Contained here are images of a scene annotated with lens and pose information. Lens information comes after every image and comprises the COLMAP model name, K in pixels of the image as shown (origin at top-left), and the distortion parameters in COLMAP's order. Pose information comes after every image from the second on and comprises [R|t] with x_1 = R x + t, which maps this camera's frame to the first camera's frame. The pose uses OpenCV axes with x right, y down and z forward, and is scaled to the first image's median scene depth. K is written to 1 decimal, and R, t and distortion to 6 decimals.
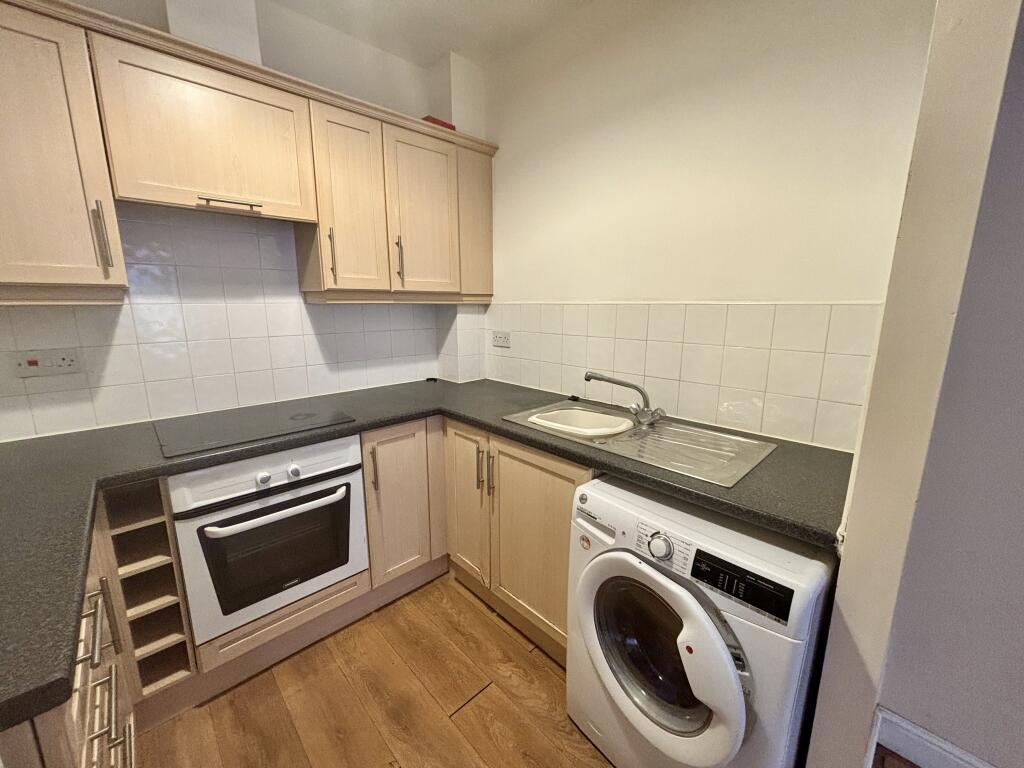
lens RADIAL K [[413.5, 0, 512.0], [0, 413.5, 384.0], [0, 0, 1]] dist [-0.002397, -0.002920]
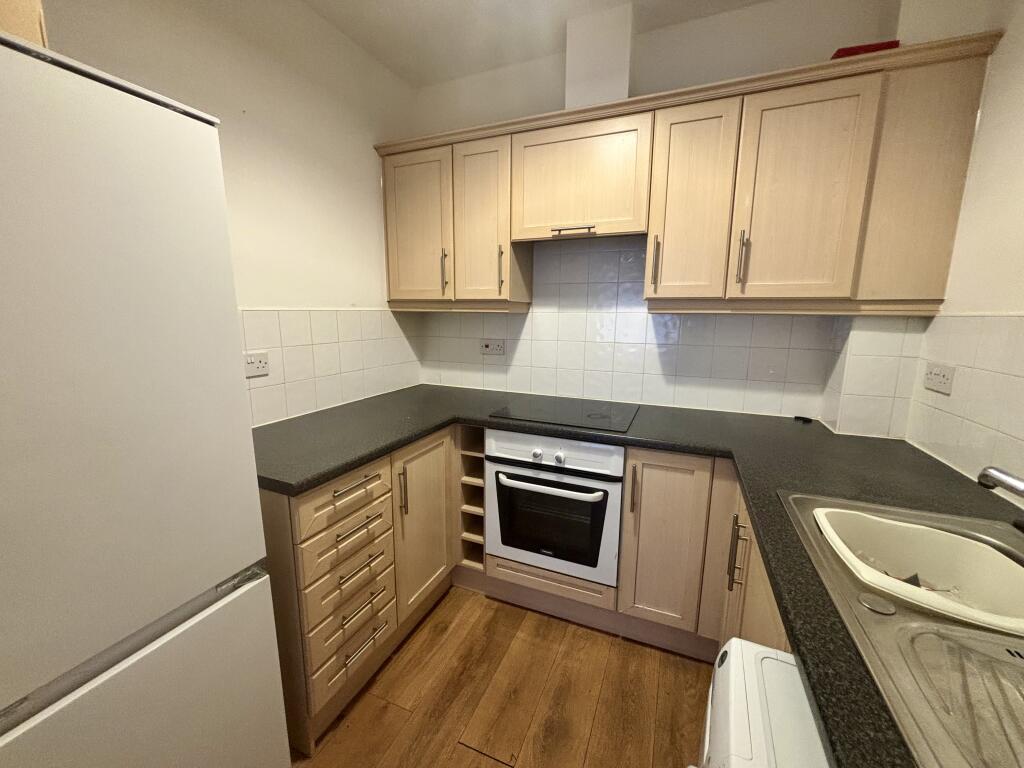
lens RADIAL K [[413.5, 0, 512.0], [0, 413.5, 384.0], [0, 0, 1]] dist [-0.002397, -0.002920]
pose [[0.383228, 0.157449, -0.910135, 0.372771], [-0.188701, 0.977927, 0.089721, -0.057398], [0.904173, 0.137360, 0.404480, 0.344777]]
